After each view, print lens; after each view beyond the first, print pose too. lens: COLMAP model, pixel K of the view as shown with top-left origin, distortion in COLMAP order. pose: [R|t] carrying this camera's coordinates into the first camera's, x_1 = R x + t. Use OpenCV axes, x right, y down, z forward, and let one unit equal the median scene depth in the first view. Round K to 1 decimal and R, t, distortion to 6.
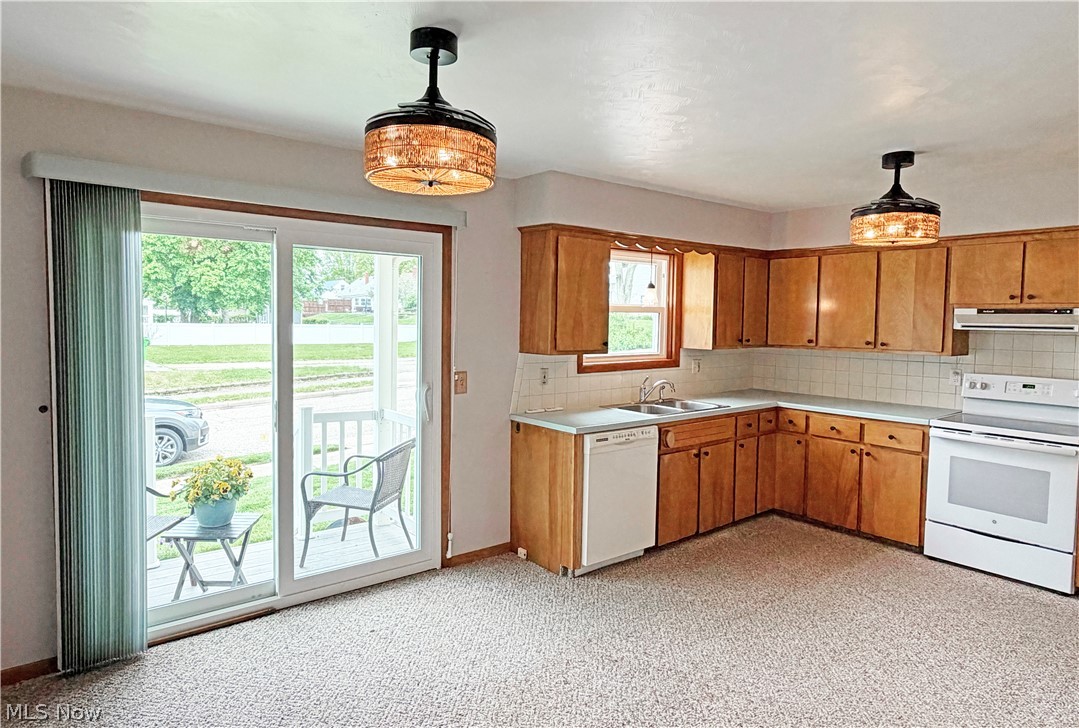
lens RADIAL K [[648.0, 0, 541.4], [0, 648.0, 347.2], [0, 0, 1]] dist [0.030234, 0.000000]
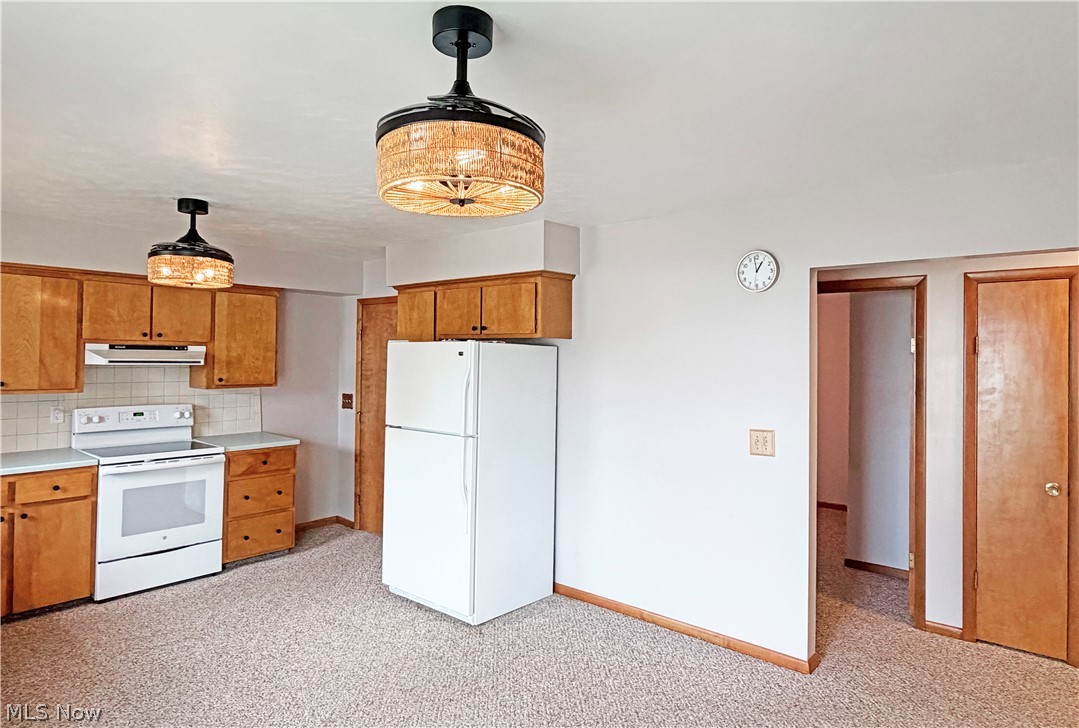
lens RADIAL K [[648.0, 0, 541.4], [0, 648.0, 347.2], [0, 0, 1]] dist [0.030234, 0.000000]
pose [[-0.169507, 0.000118, 0.985529, -0.471505], [0.030397, 0.999525, 0.005109, -0.038966], [-0.985060, 0.030823, -0.169430, 0.510892]]
